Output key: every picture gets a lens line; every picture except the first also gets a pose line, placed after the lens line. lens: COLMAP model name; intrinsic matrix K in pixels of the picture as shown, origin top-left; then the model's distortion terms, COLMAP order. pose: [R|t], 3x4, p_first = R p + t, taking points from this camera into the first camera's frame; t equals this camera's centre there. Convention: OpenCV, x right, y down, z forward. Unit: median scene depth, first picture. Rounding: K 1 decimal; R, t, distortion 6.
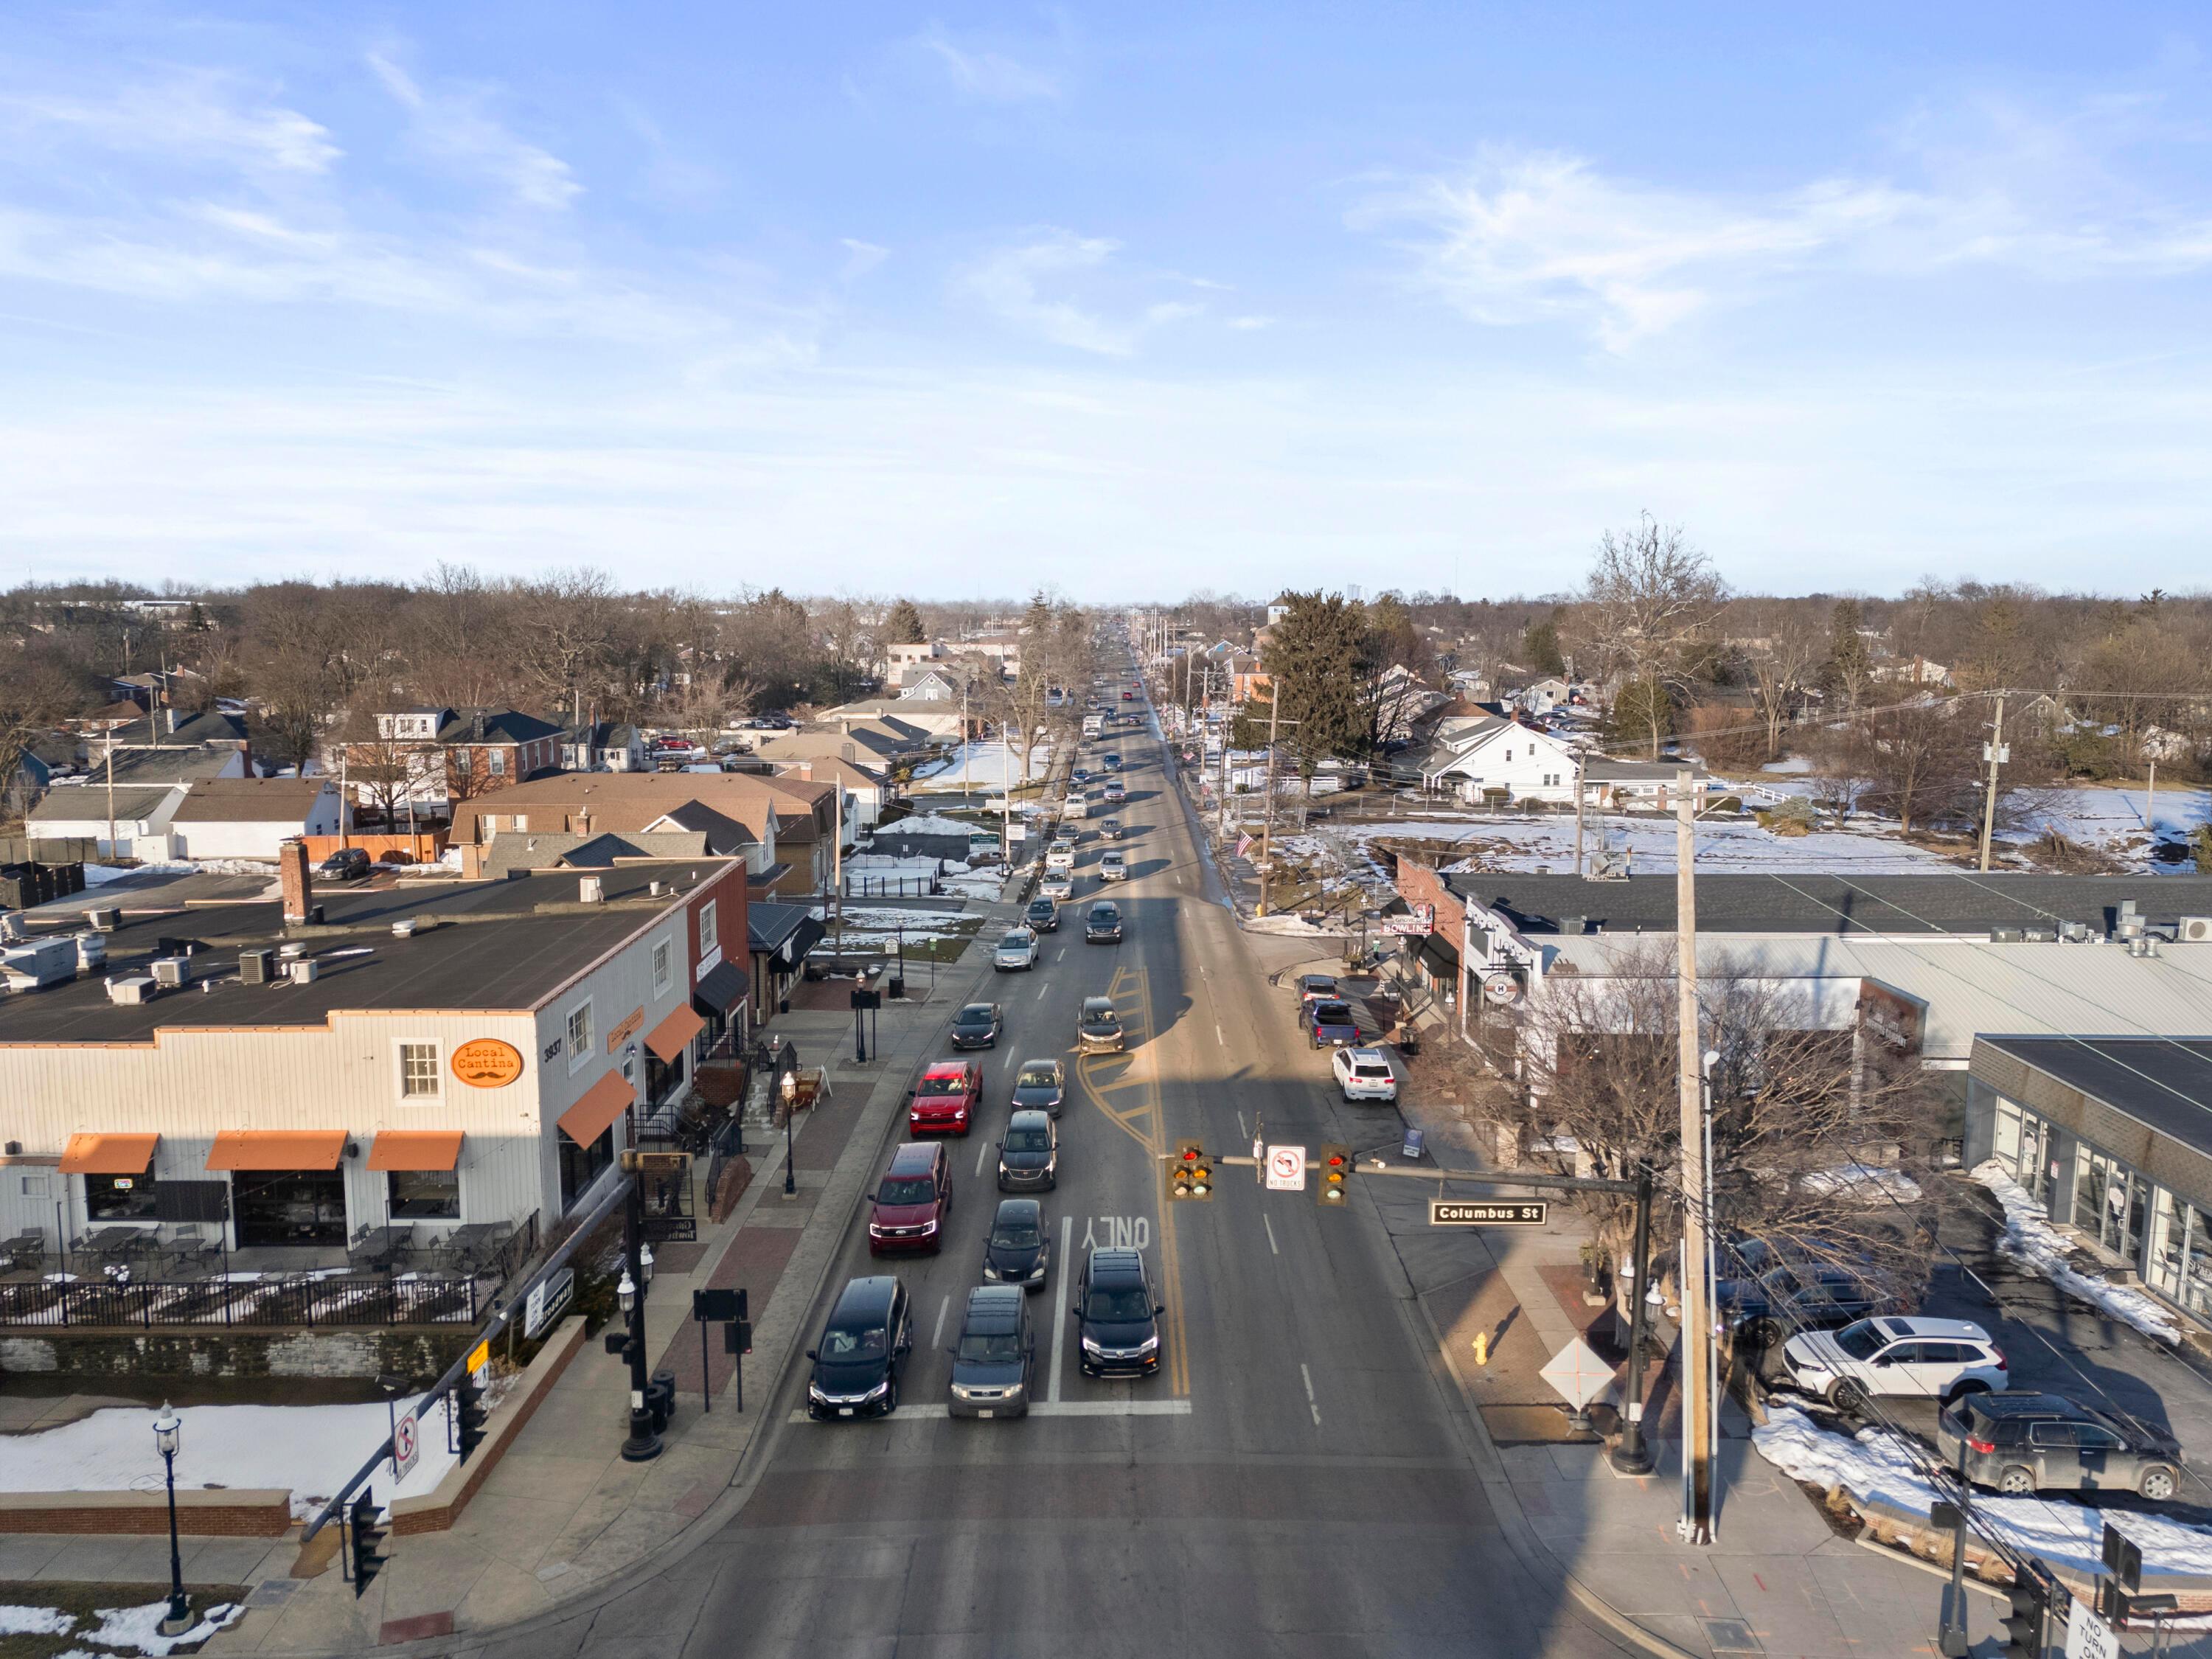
lens RADIAL K [[1599.1, 0, 1109.7], [0, 1599.1, 837.3], [0, 0, 1]] dist [0.029873, -0.032605]
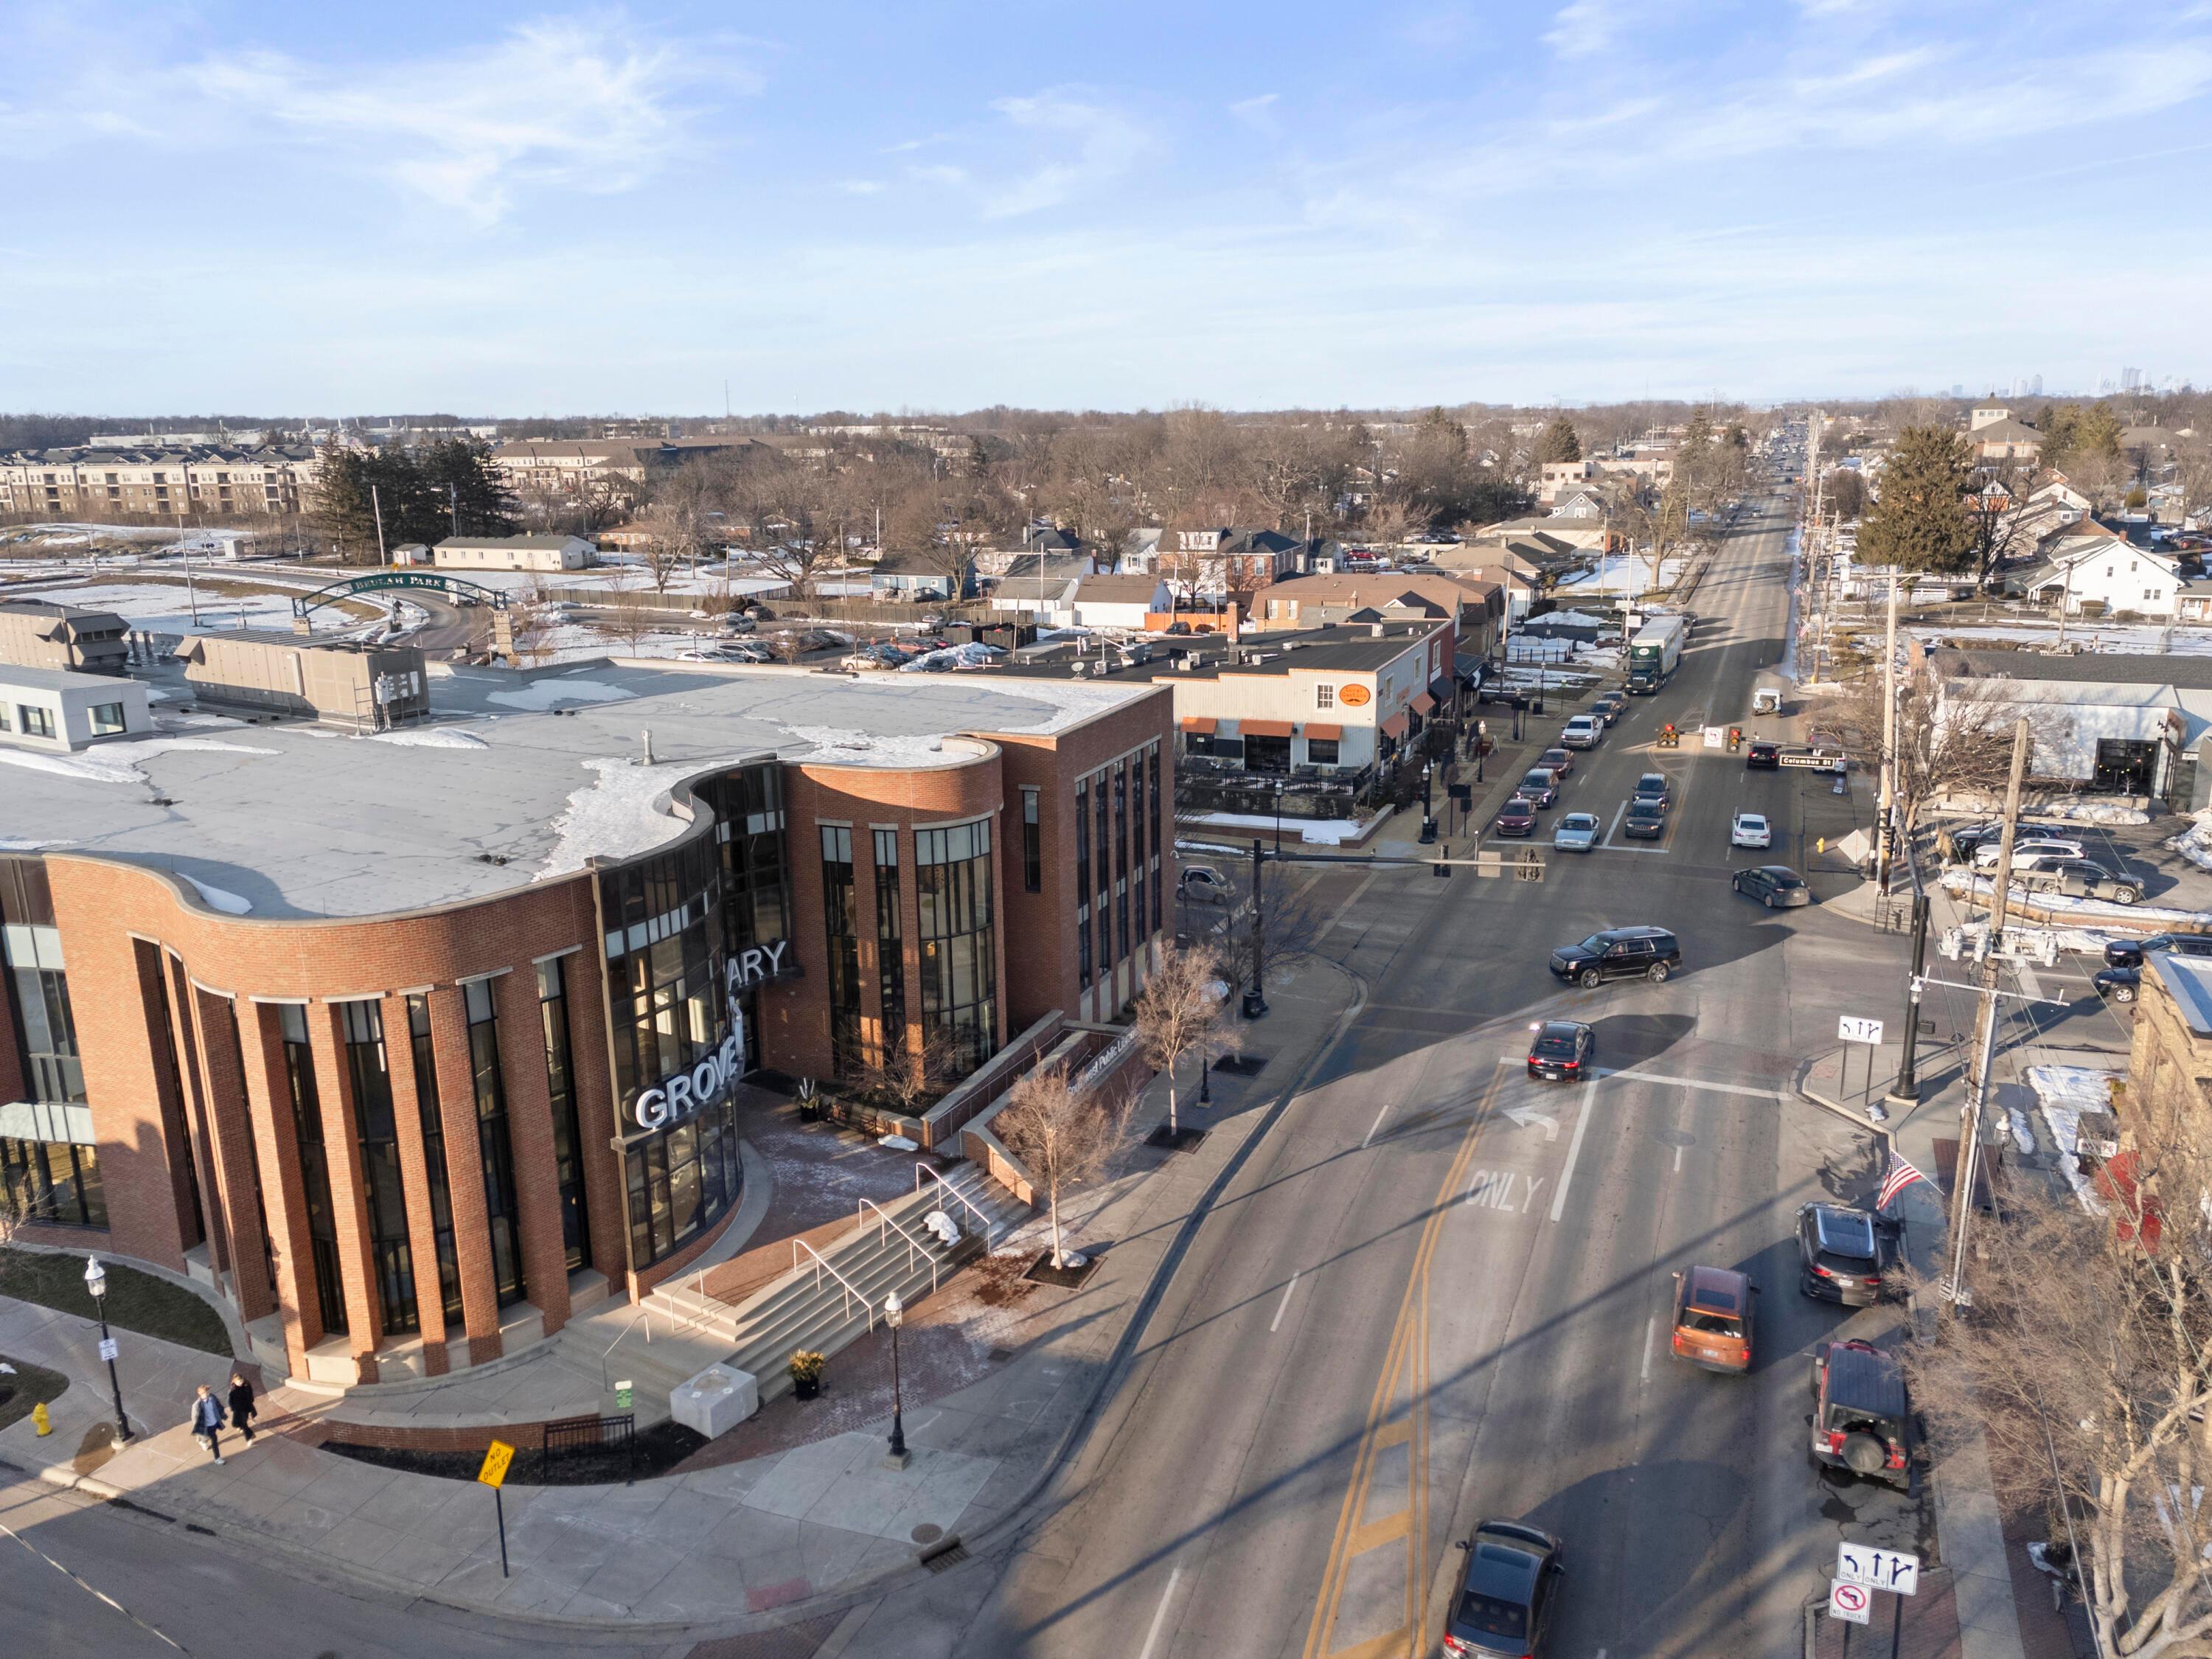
lens RADIAL K [[1599.1, 0, 1102.9], [0, 1599.1, 831.4], [0, 0, 1]] dist [0.029873, -0.032605]
pose [[0.922249, 0.075262, -0.379201, 0.047214], [-0.032733, 0.992547, 0.117387, 0.023695], [0.385209, -0.095848, 0.917838, -0.372302]]
